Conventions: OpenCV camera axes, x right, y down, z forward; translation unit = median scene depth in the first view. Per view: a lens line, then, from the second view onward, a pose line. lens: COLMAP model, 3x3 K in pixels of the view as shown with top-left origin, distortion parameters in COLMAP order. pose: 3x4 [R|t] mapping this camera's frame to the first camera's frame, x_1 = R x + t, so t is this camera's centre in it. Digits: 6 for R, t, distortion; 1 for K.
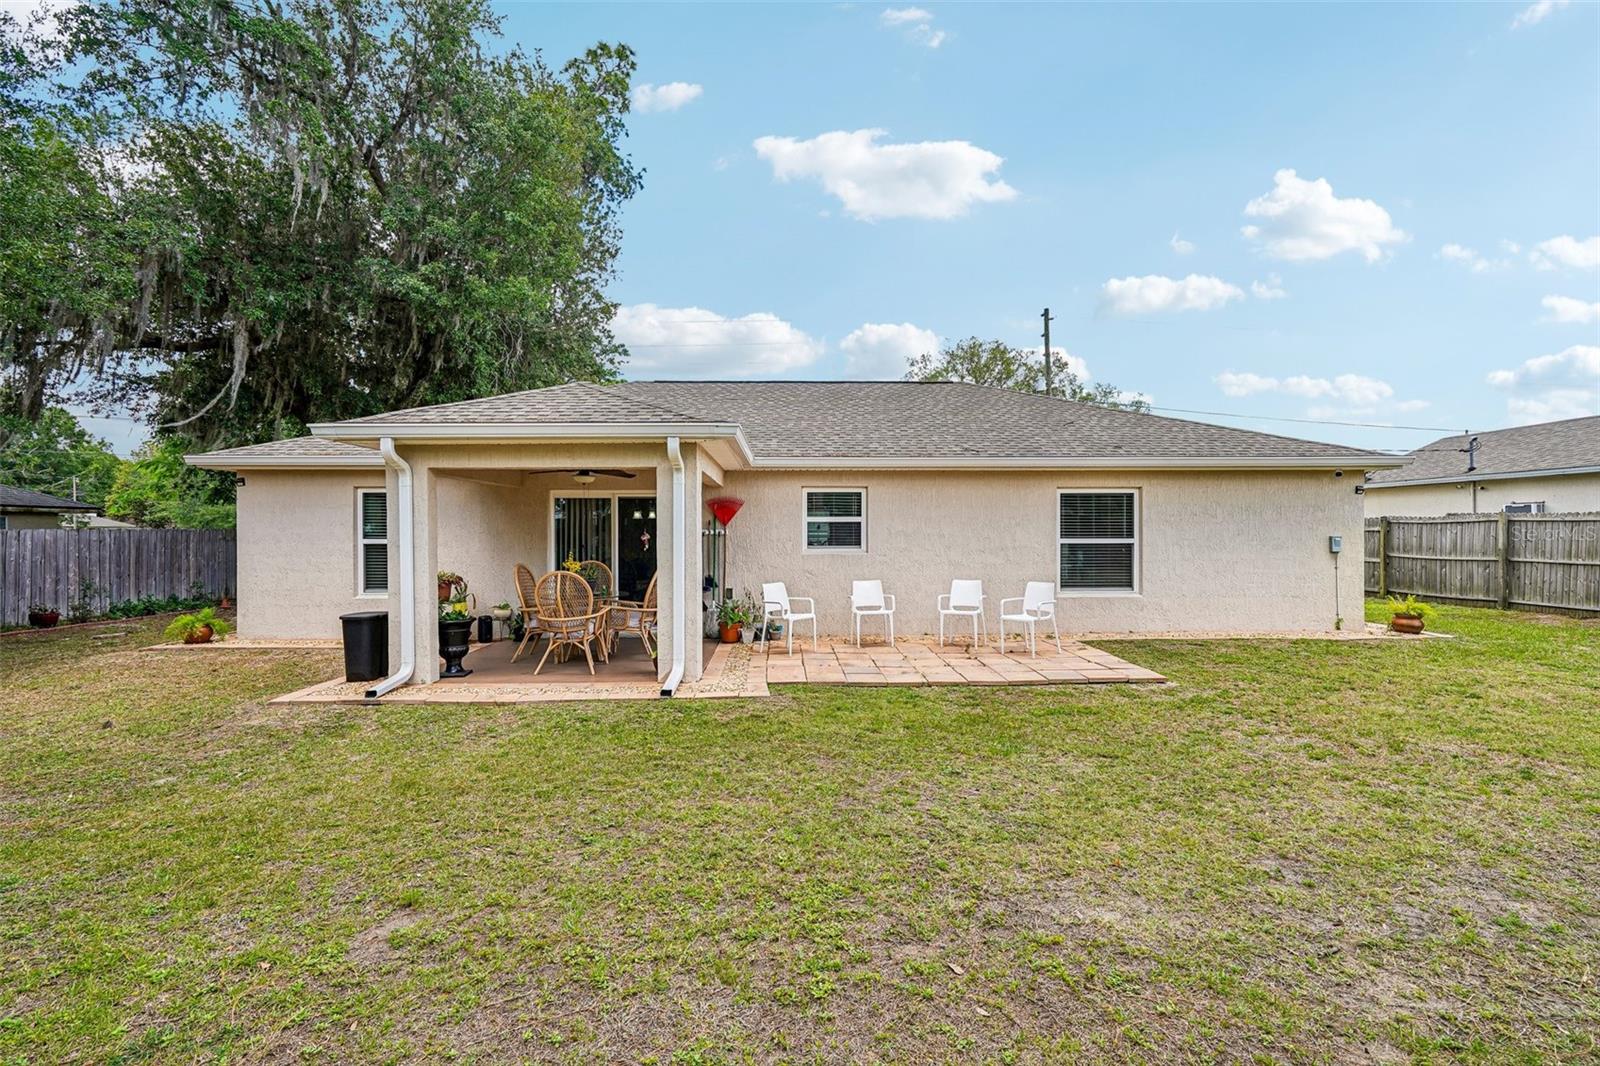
lens RADIAL K [[723.1, 0, 800.0], [0, 723.1, 533.0], [0, 0, 1]] dist [-0.002708, 0.000366]
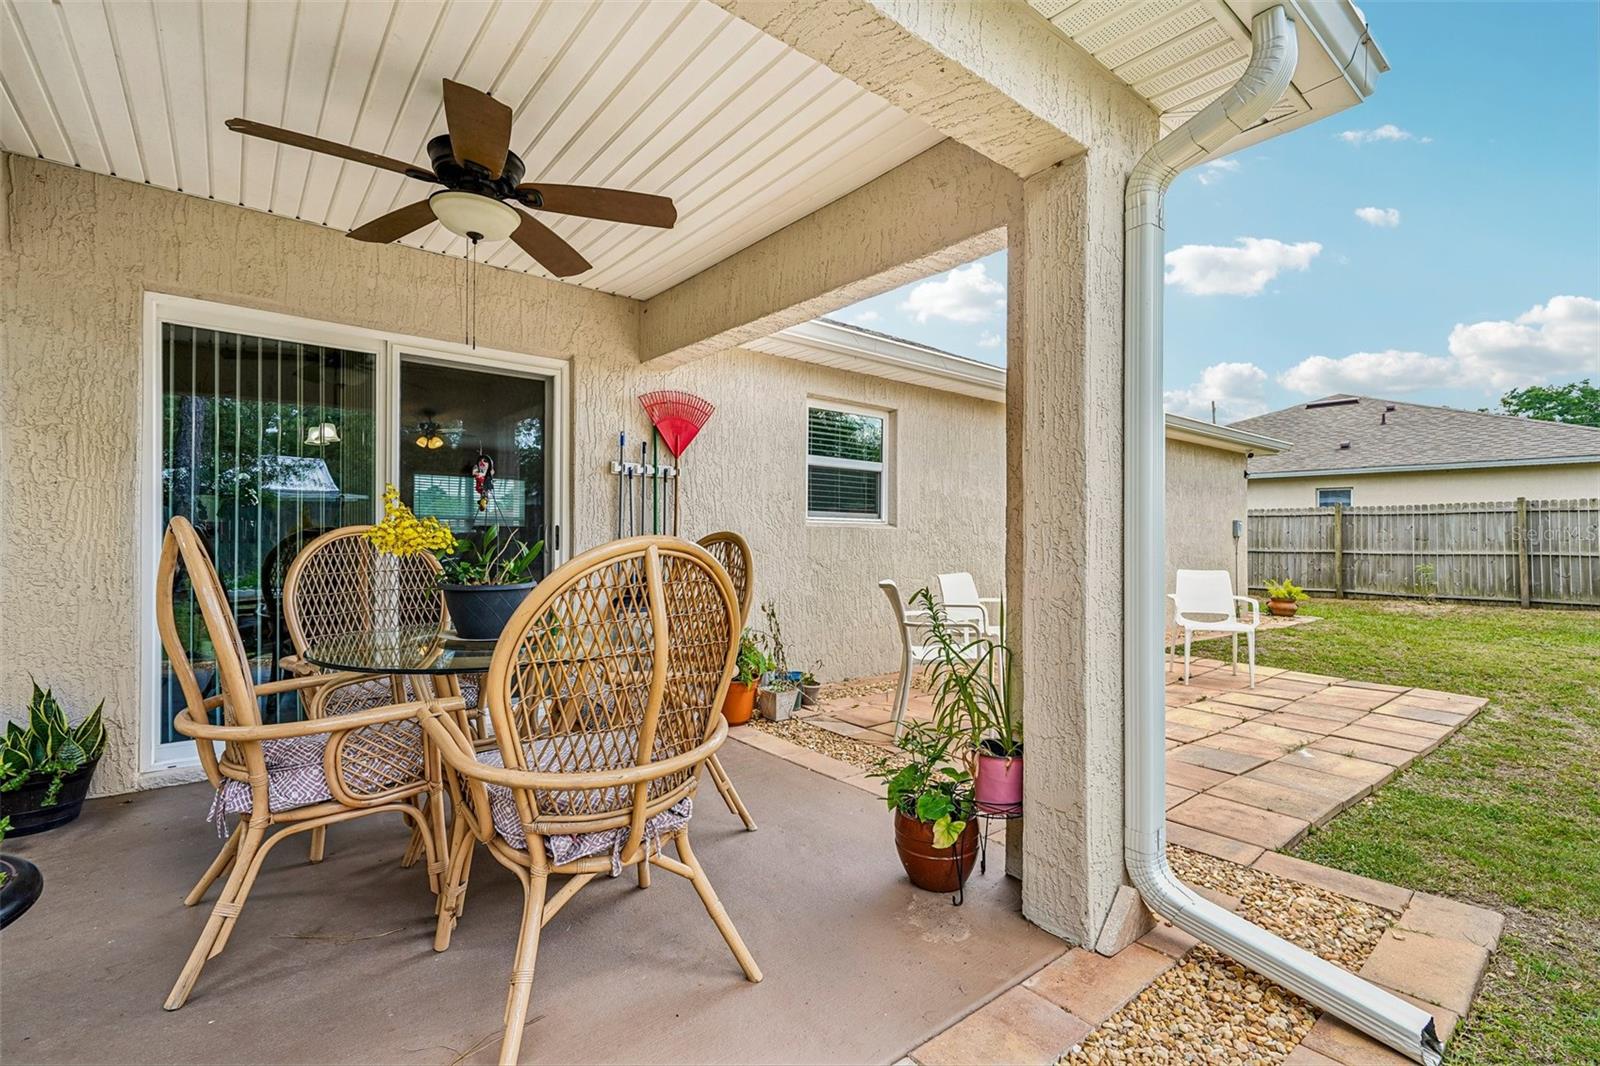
lens RADIAL K [[723.1, 0, 800.0], [0, 723.1, 533.0], [0, 0, 1]] dist [-0.002708, 0.000366]
pose [[0.793117, 0.019188, 0.608767, -0.312510], [-0.025864, 0.999663, 0.002188, 0.033530], [-0.608520, -0.017480, 0.793346, 0.597346]]
